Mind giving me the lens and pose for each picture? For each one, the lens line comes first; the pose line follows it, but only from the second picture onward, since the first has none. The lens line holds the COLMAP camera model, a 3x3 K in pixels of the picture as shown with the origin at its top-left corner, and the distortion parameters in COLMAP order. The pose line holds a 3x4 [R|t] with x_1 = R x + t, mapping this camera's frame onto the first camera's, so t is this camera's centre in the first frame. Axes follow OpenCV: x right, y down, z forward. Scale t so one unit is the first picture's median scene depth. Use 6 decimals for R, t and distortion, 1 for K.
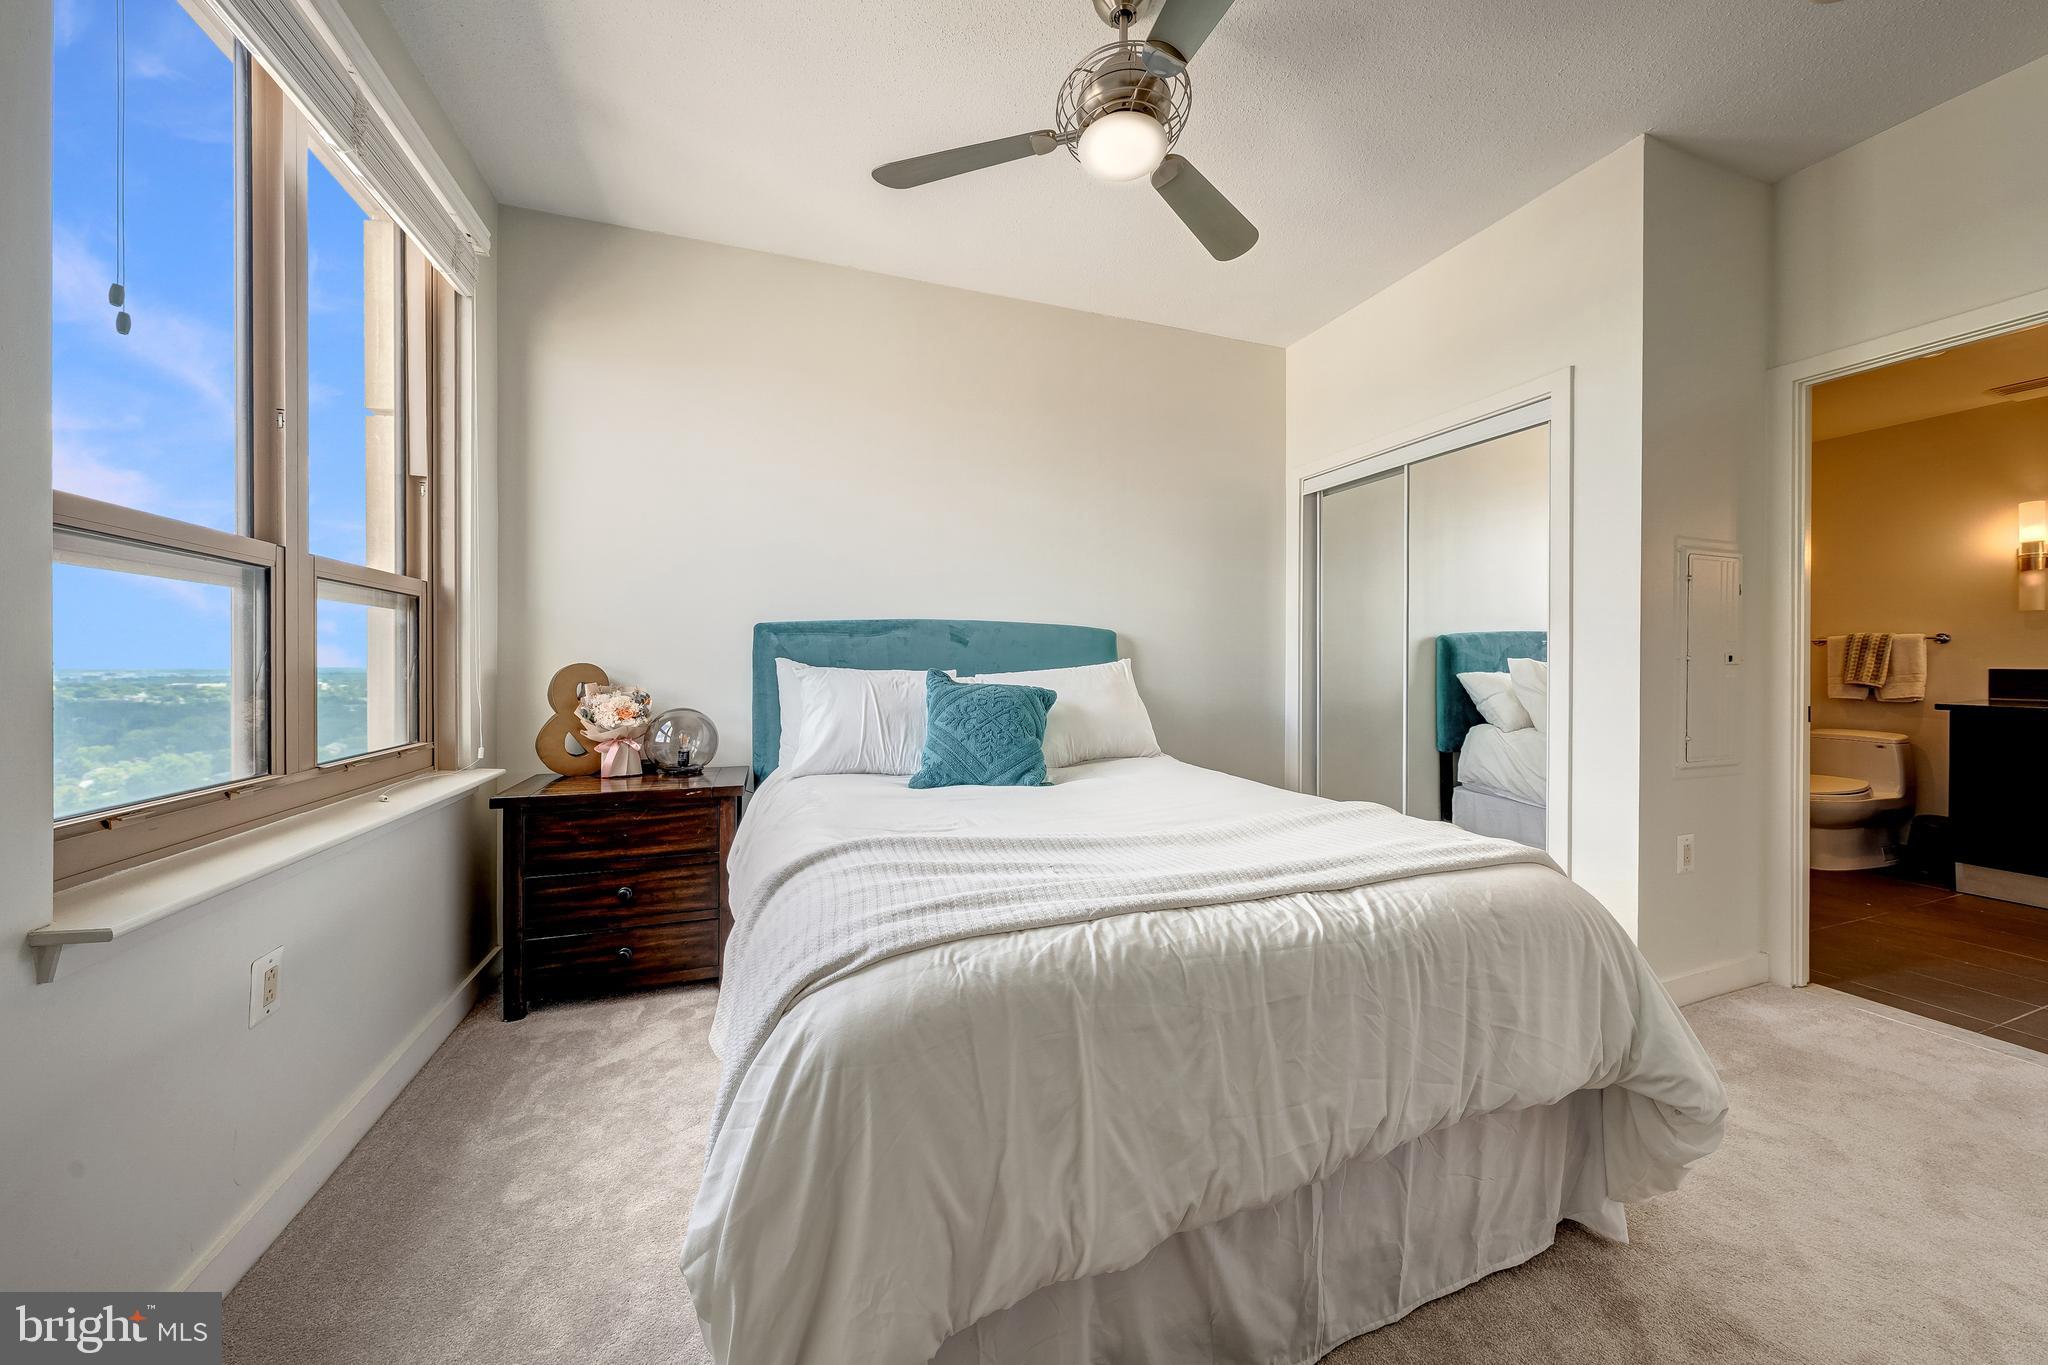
lens RADIAL K [[698.1, 0, 1034.1], [0, 698.1, 671.8], [0, 0, 1]] dist [-0.001273, -0.000149]
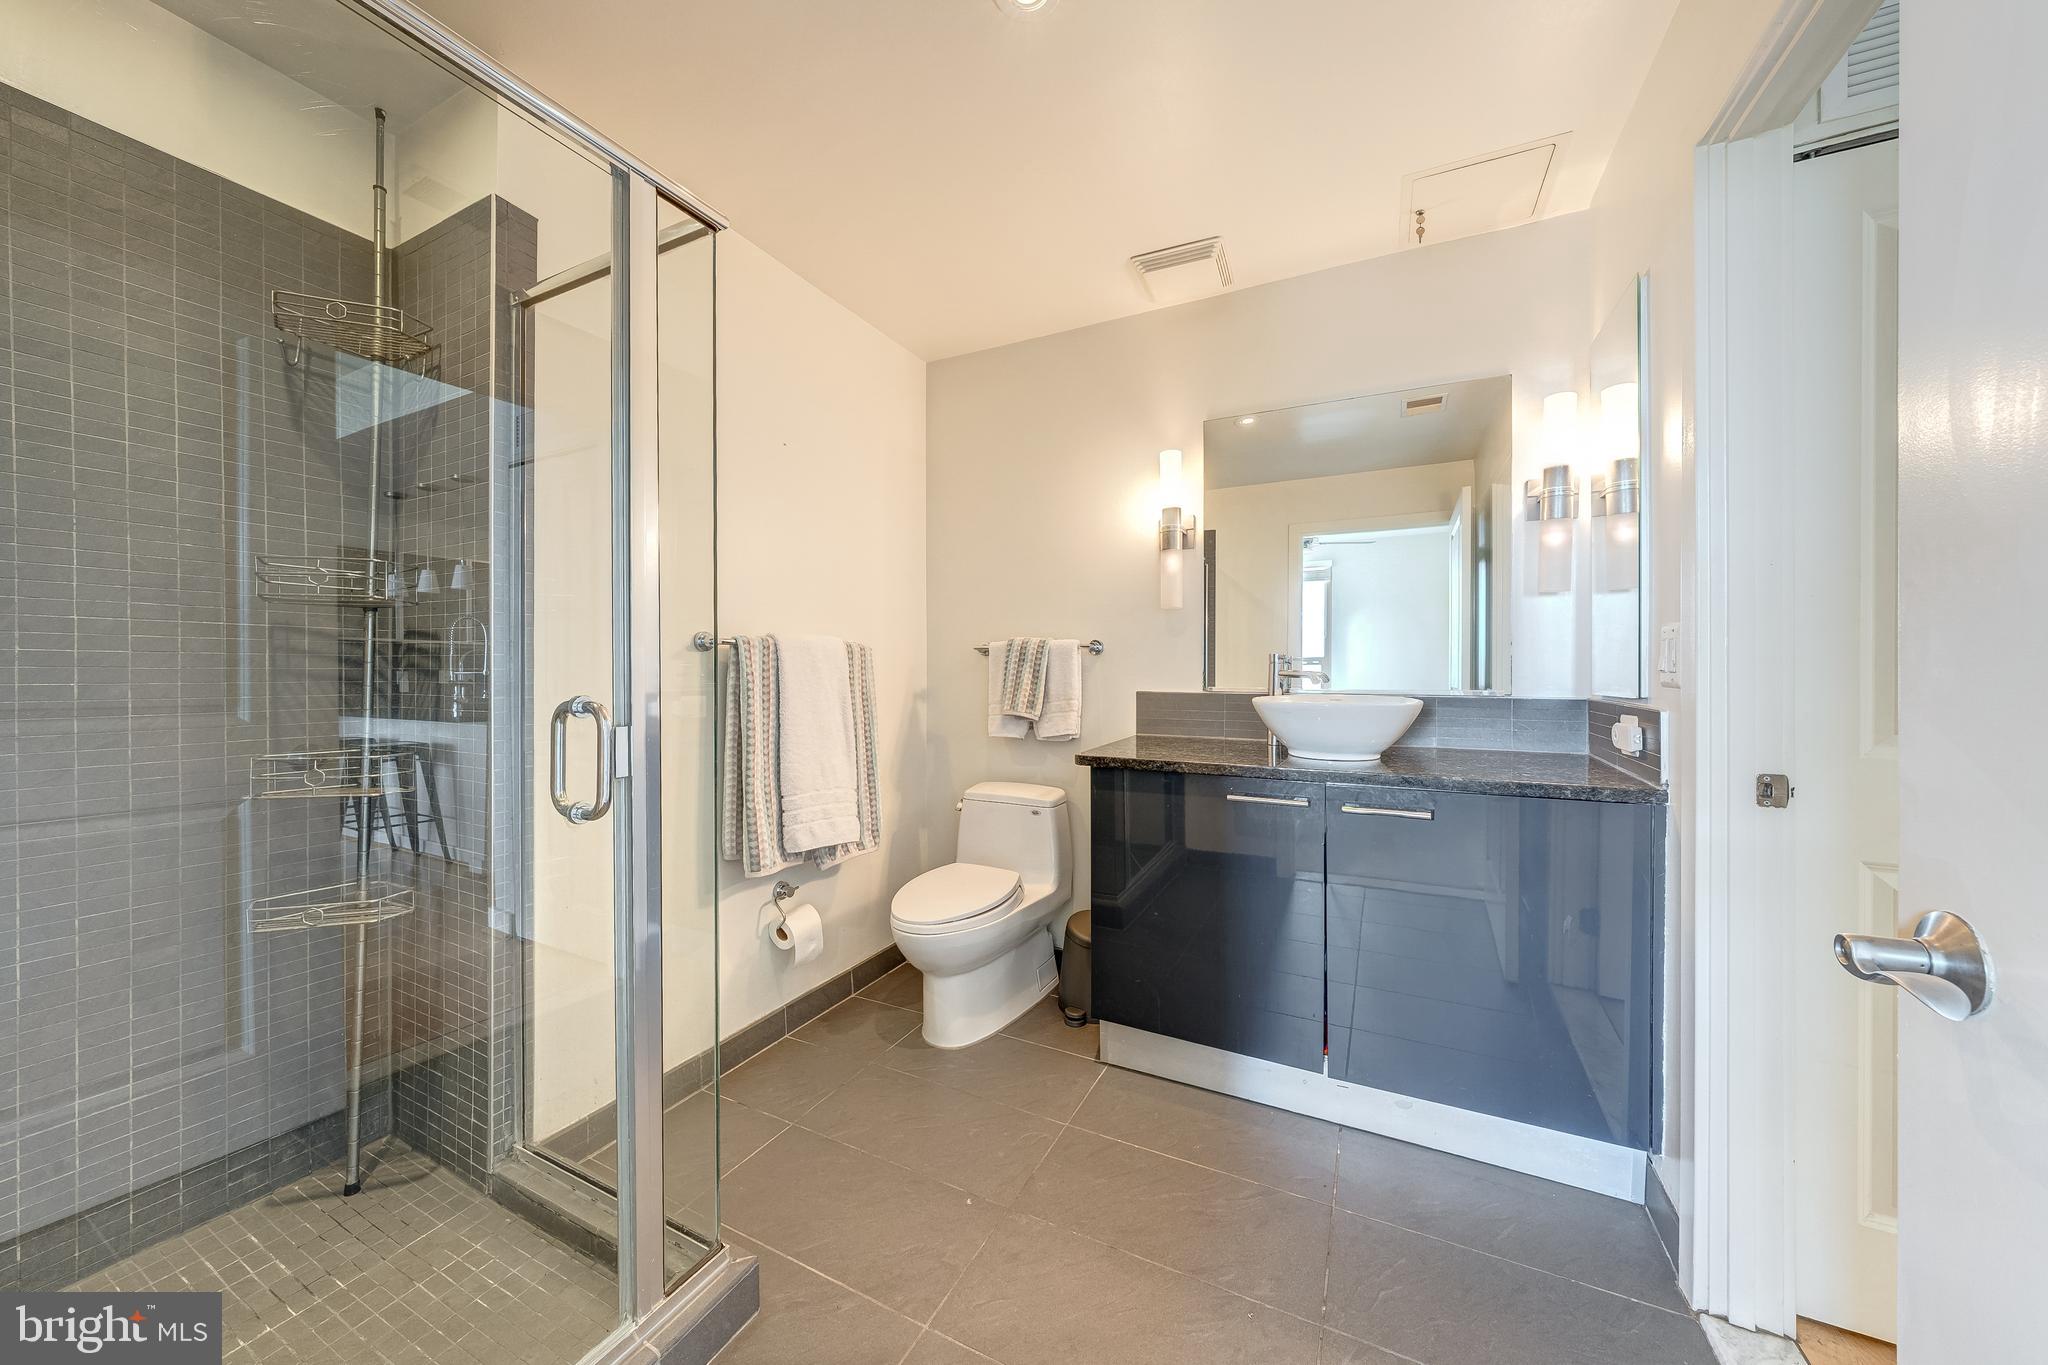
lens RADIAL K [[698.1, 0, 1025.5], [0, 698.1, 681.7], [0, 0, 1]] dist [-0.001273, -0.000149]
pose [[0.735819, -0.004792, 0.677162, 0.766745], [0.009016, 0.999956, -0.002721, -0.012224], [-0.677119, 0.008107, 0.735829, 0.526526]]
